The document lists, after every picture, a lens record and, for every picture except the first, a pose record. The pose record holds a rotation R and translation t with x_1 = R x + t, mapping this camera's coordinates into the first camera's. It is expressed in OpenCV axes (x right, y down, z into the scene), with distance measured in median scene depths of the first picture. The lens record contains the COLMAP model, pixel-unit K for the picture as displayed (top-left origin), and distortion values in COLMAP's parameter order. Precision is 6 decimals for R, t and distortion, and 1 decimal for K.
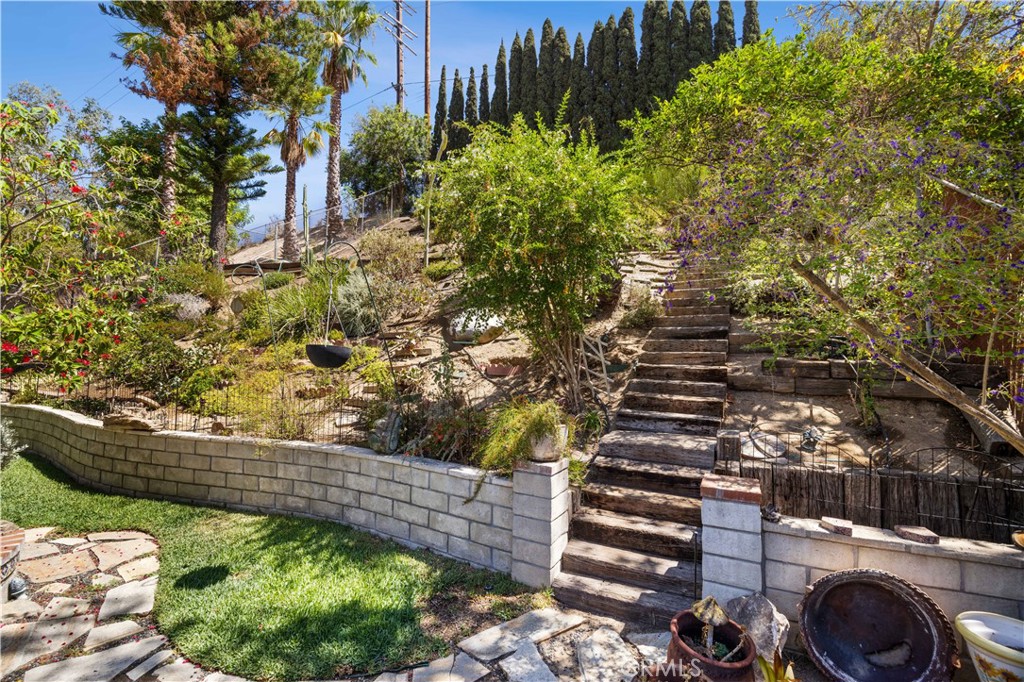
lens RADIAL K [[444.4, 0, 512.0], [0, 444.4, 341.0], [0, 0, 1]] dist [-0.015786, 0.000456]
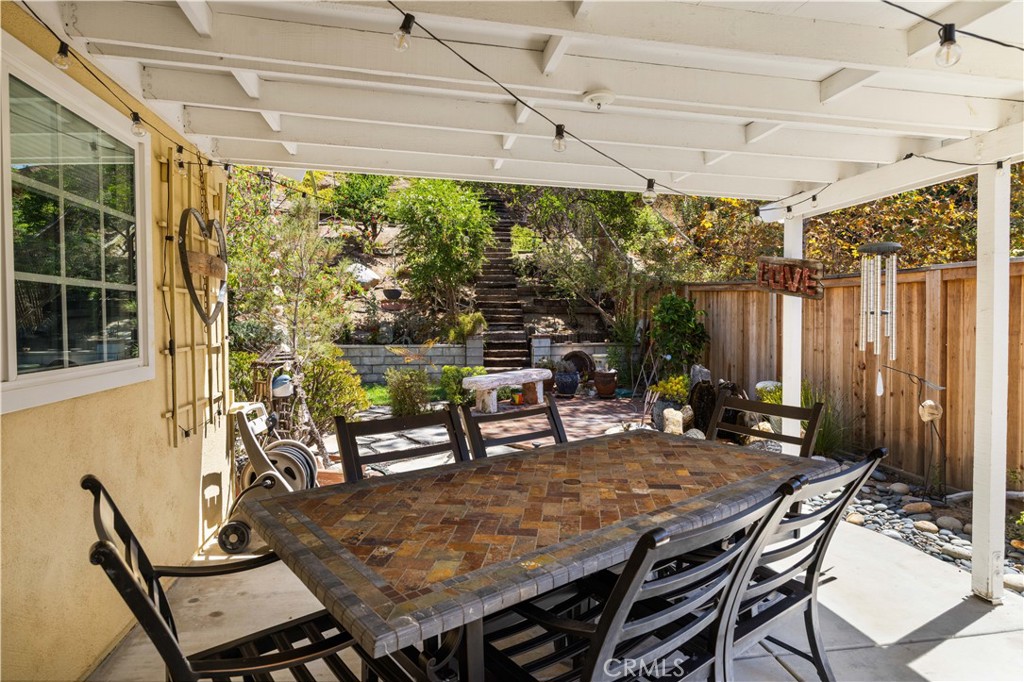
lens RADIAL K [[606.2, 0, 511.6], [0, 606.2, 338.6], [0, 0, 1]] dist [0.001225, 0.000614]
pose [[0.825343, -0.035358, 0.563523, -1.007858], [-0.010047, 0.996960, 0.077268, 0.008333], [-0.564542, -0.069434, 0.822479, -1.160667]]
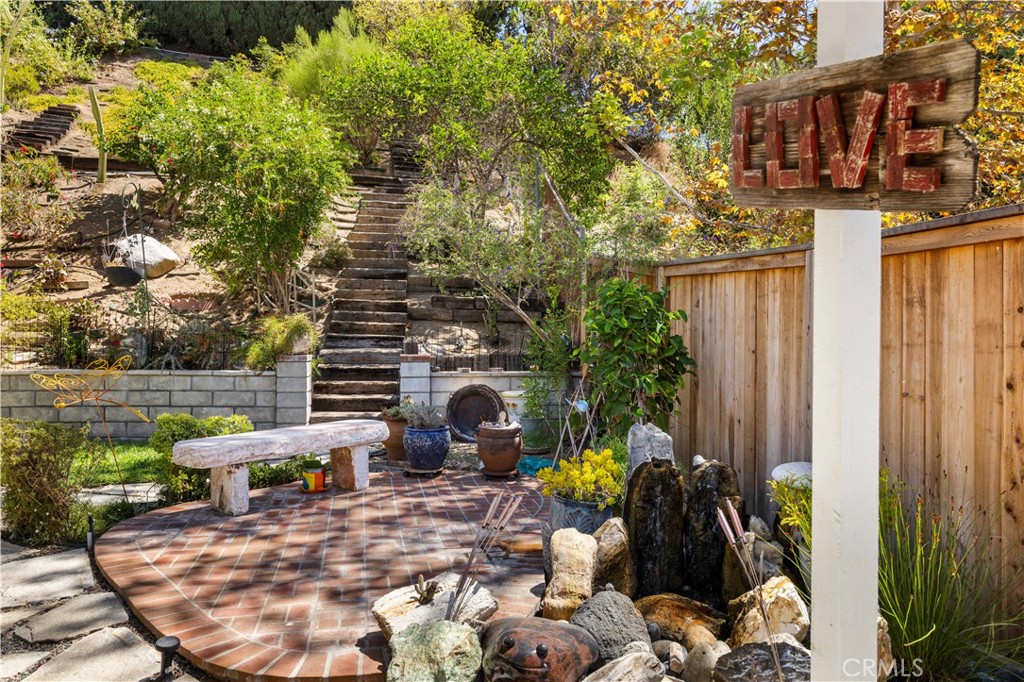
lens RADIAL K [[780.7, 0, 512.0], [0, 780.7, 341.0], [0, 0, 1]] dist [-0.001686, -0.000910]
pose [[0.816016, -0.008863, 0.577961, -0.478329], [-0.023939, 0.998506, 0.049110, 0.047741], [-0.577533, -0.053911, 0.814585, -0.850859]]
